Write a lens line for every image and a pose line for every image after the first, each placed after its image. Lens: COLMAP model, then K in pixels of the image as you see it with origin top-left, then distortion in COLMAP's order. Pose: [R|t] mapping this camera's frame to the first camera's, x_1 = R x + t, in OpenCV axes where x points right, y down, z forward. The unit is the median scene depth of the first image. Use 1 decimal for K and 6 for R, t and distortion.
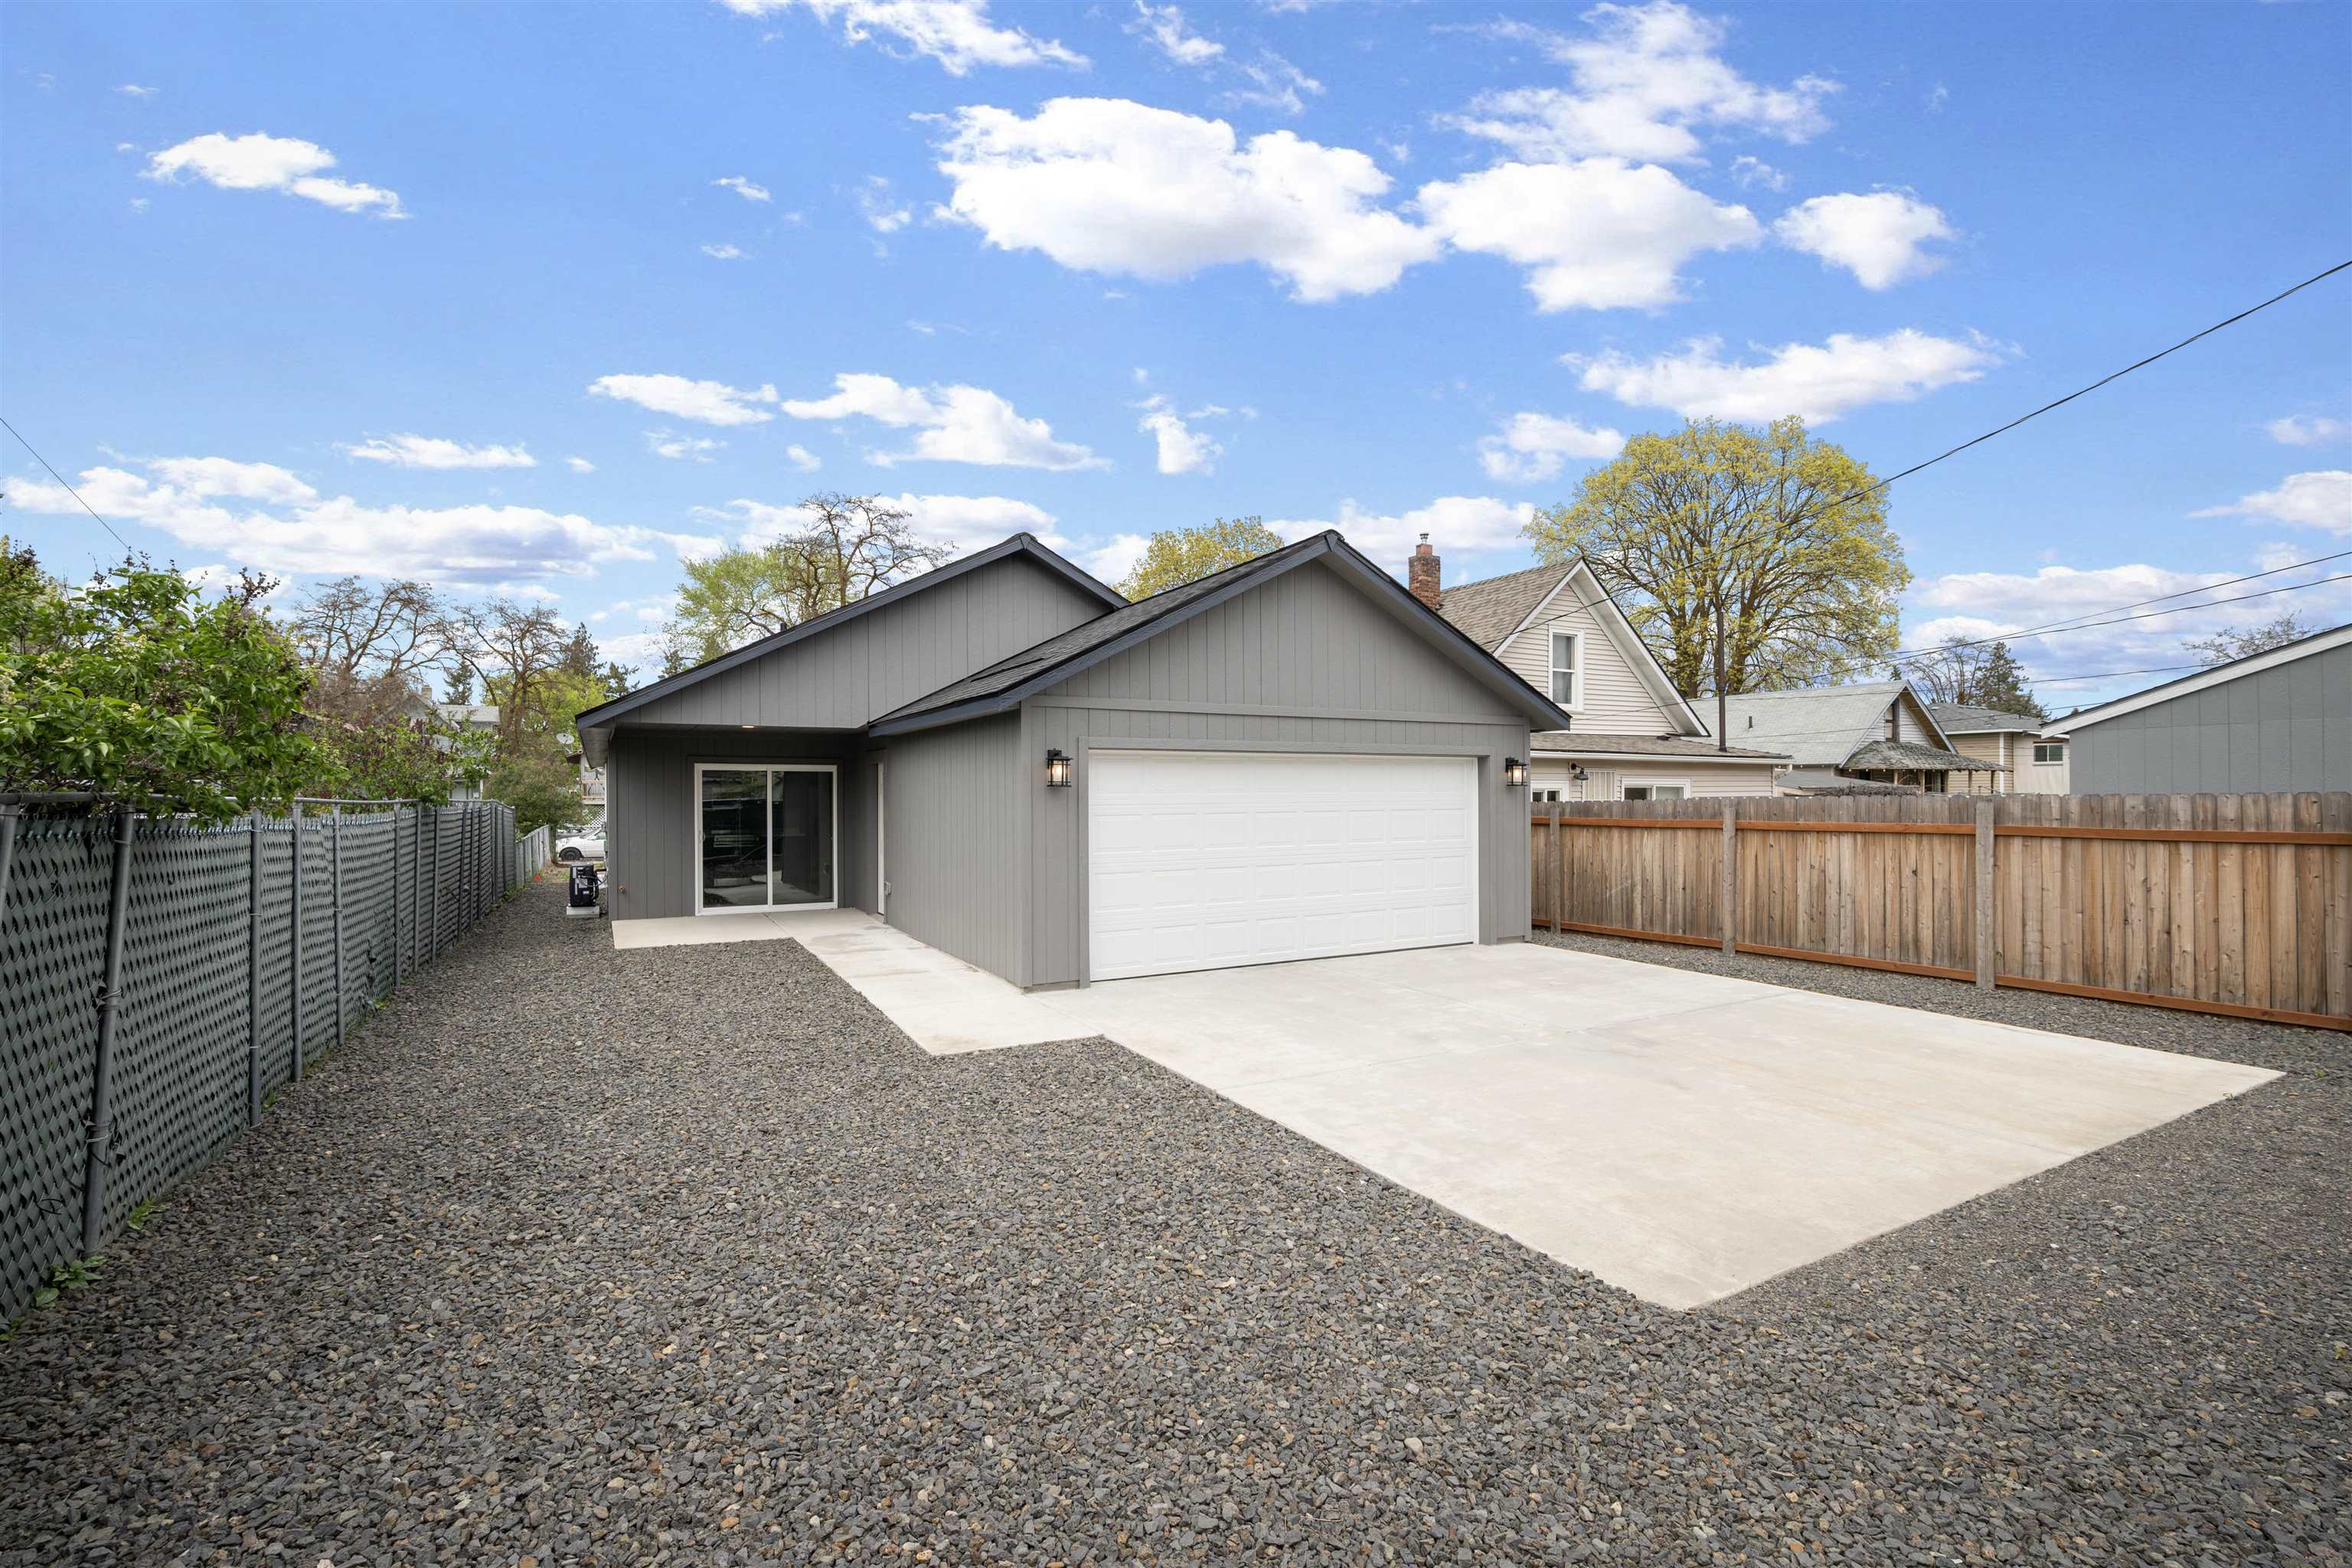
lens RADIAL K [[1031.1, 0, 1174.0], [0, 1031.1, 796.1], [0, 0, 1]] dist [0.001596, 0.000615]
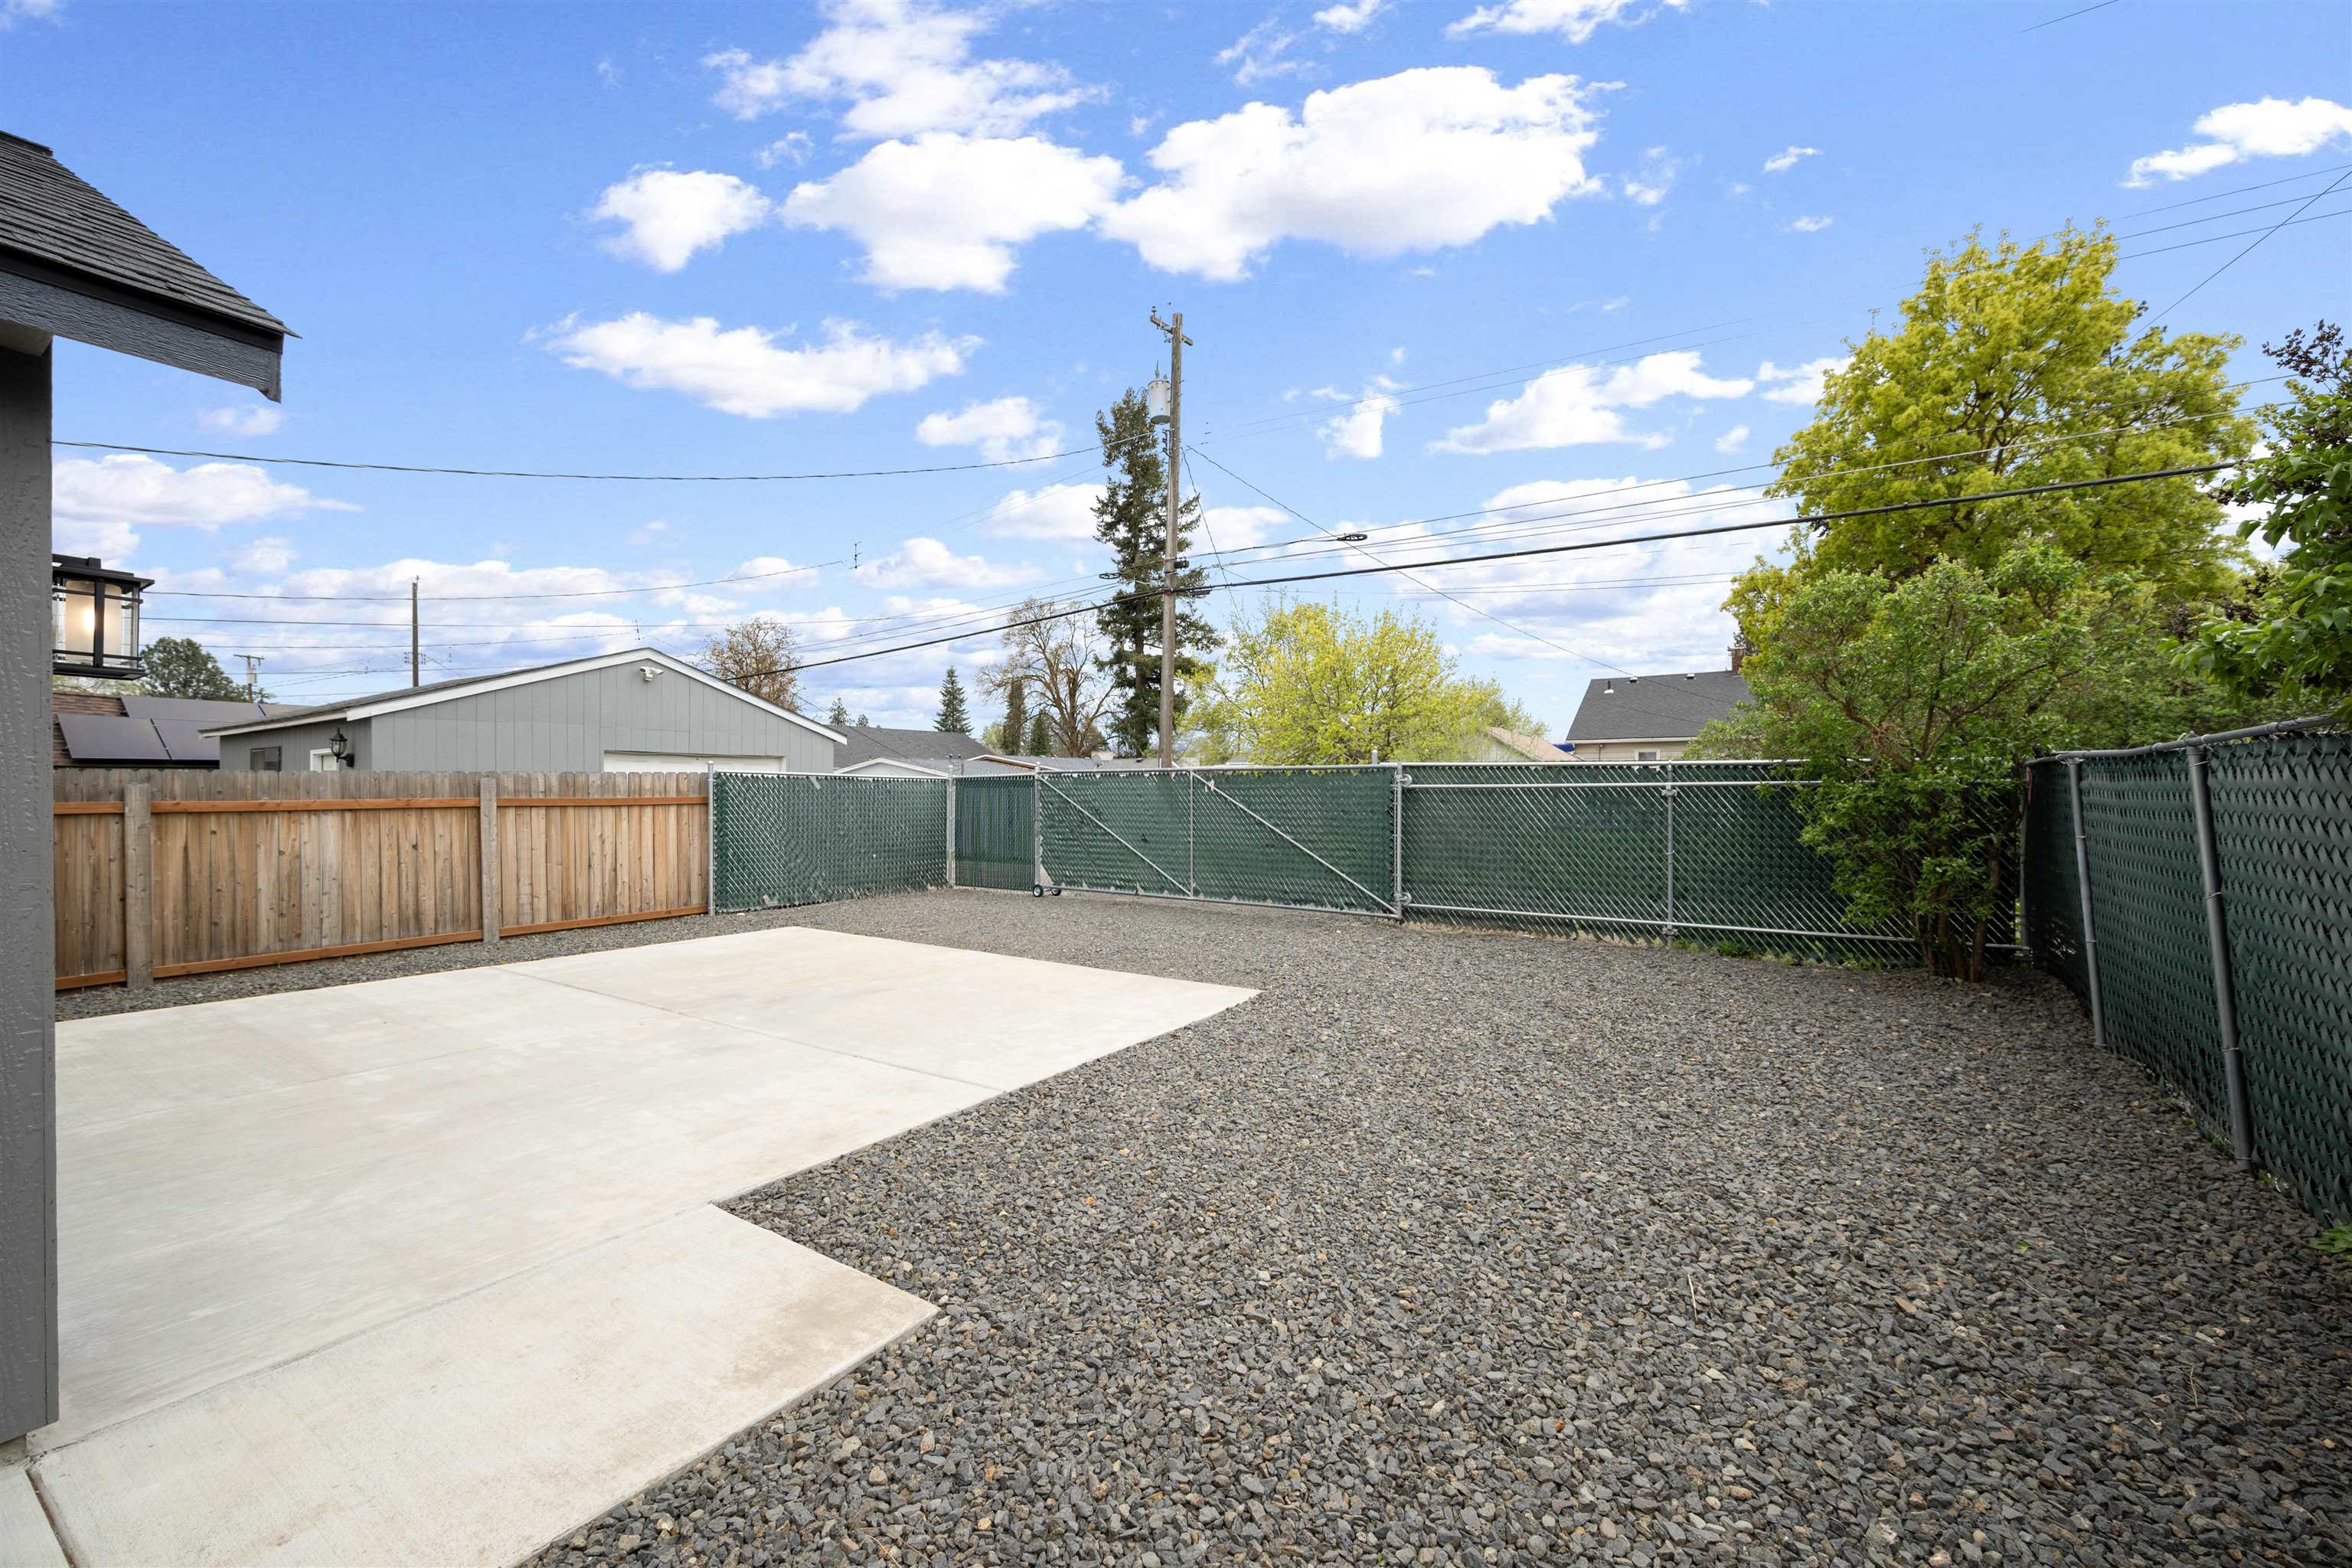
lens RADIAL K [[950.6, 0, 1179.8], [0, 950.6, 787.8], [0, 0, 1]] dist [-0.000204, -0.000040]
pose [[-0.475953, 0.003650, 0.879463, -0.448556], [0.005058, 0.999986, -0.001412, 0.020745], [-0.879456, 0.003776, -0.475965, 0.768937]]
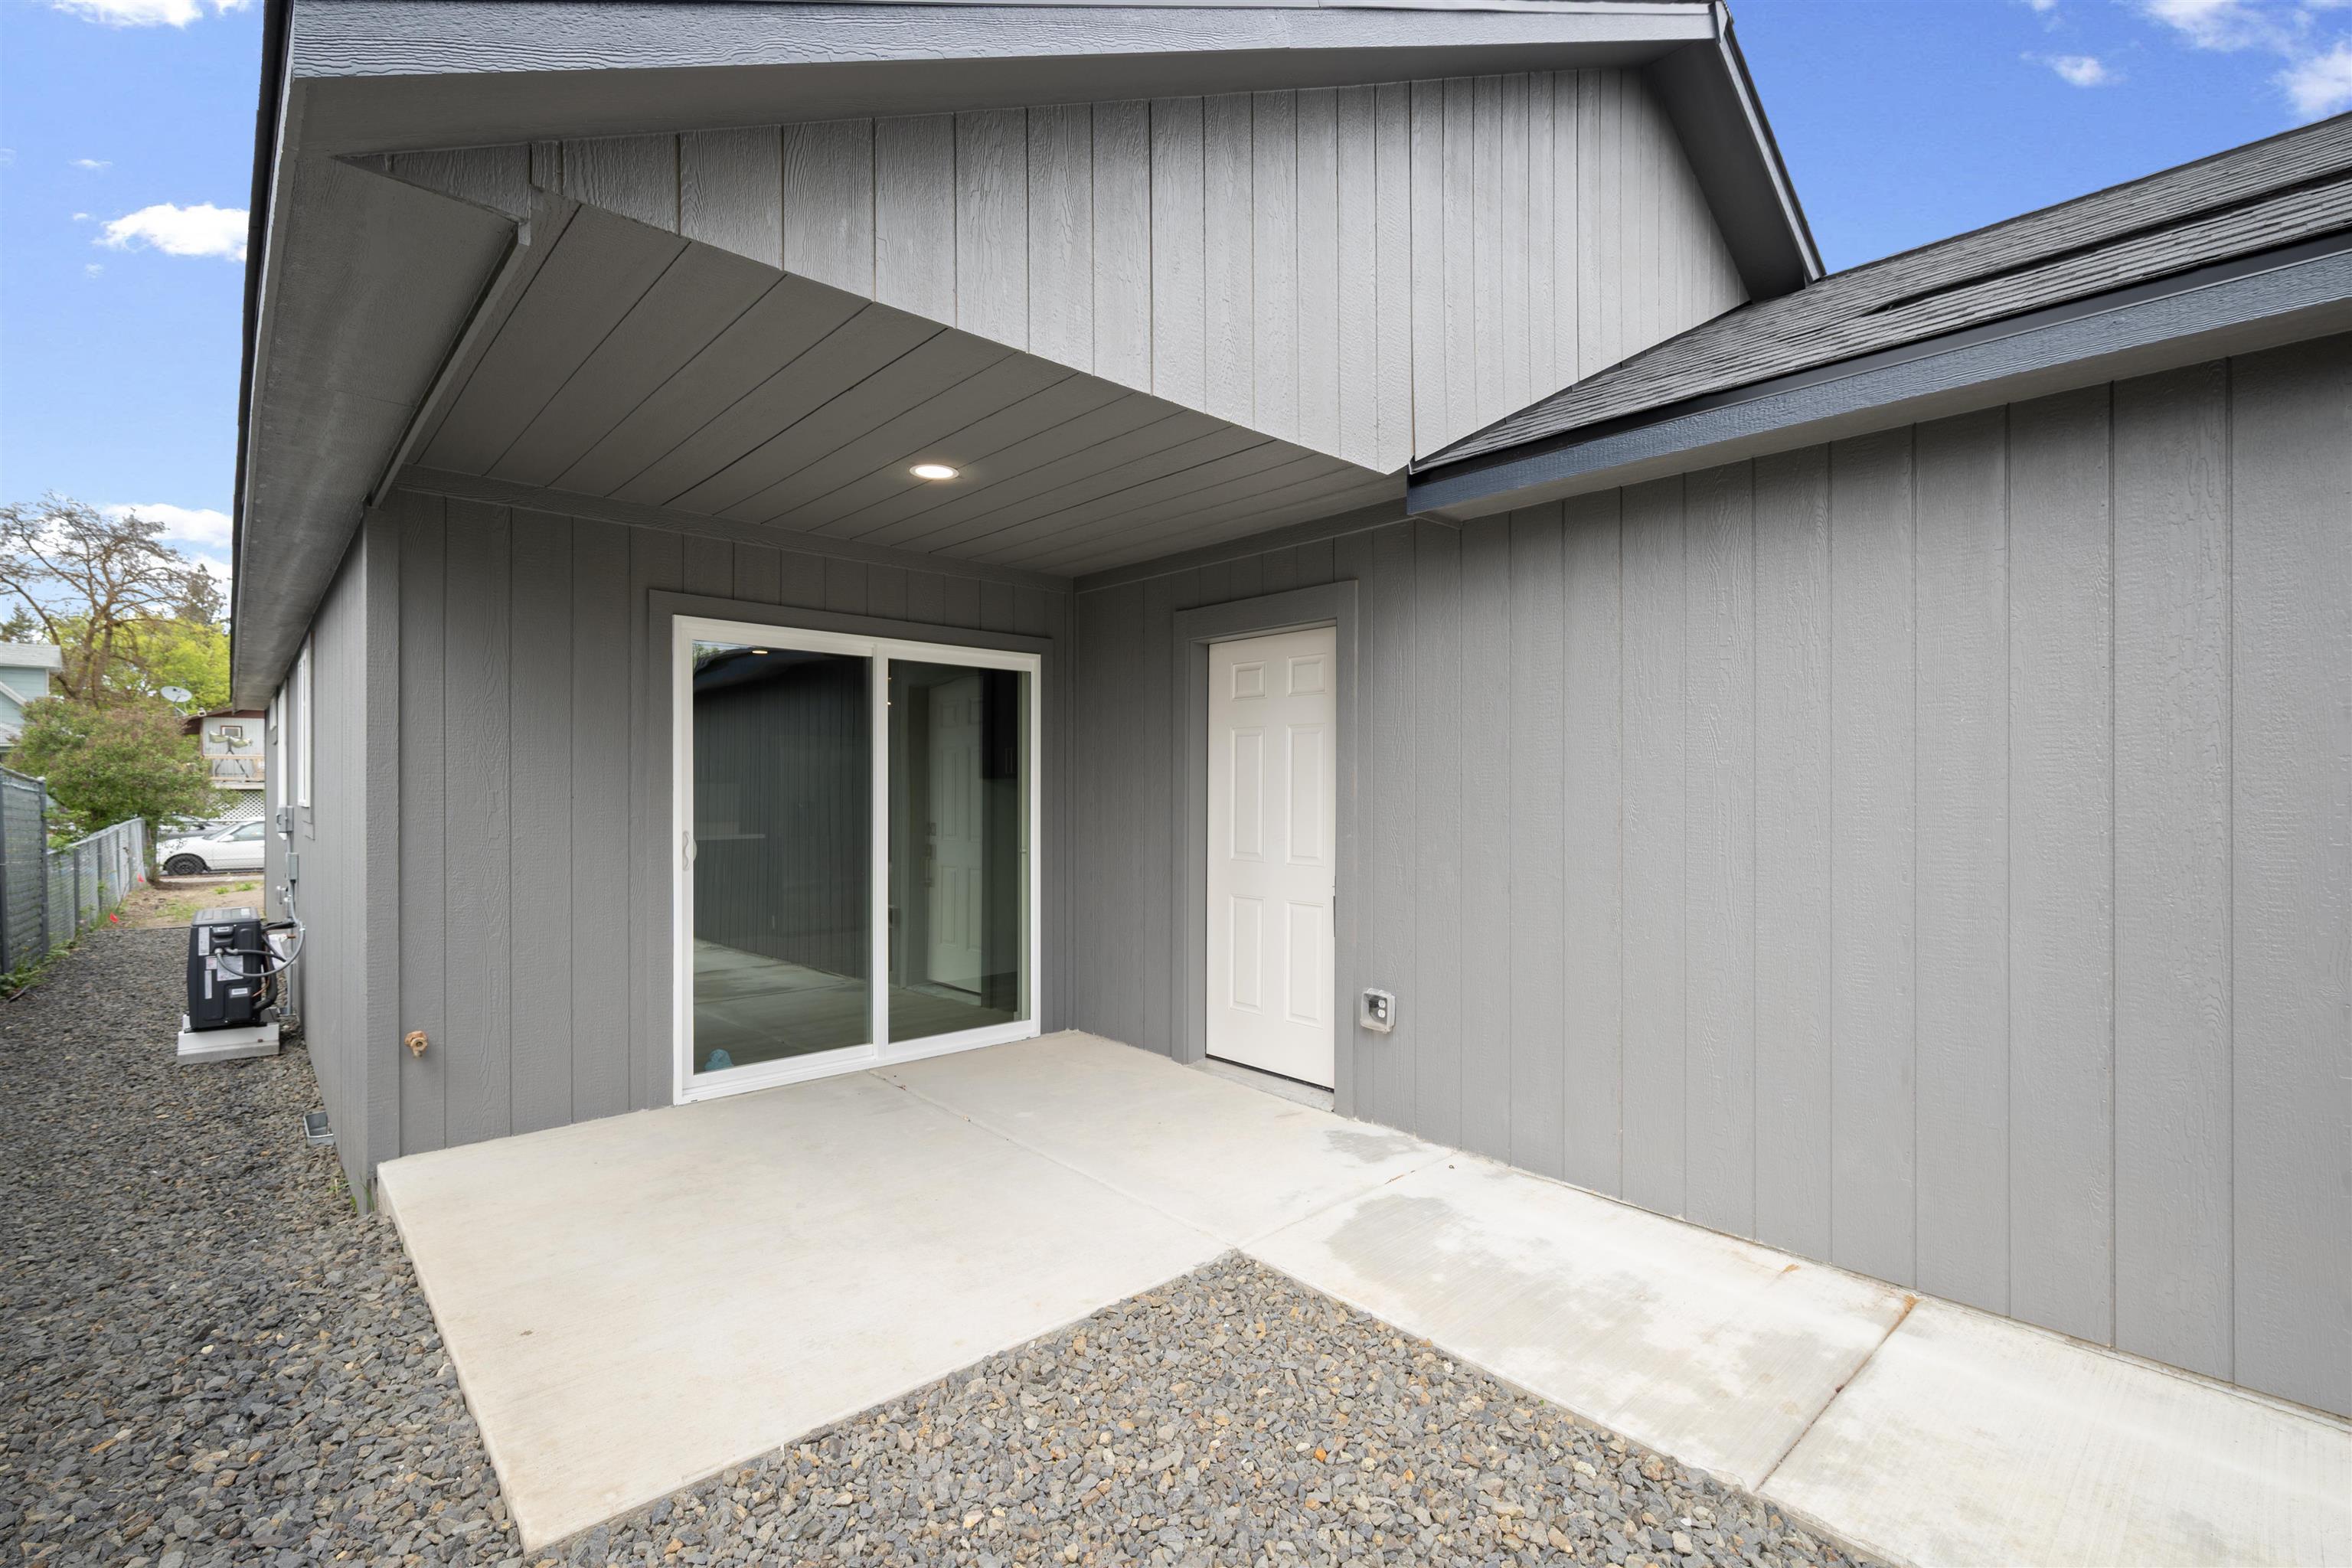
lens RADIAL K [[1031.1, 0, 1184.1], [0, 1031.1, 775.3], [0, 0, 1]] dist [0.001596, 0.000615]
pose [[0.971246, 0.004886, 0.238029, -0.214845], [-0.002290, 0.999935, -0.011184, 0.010731], [-0.238069, 0.010317, 0.971194, 0.363424]]
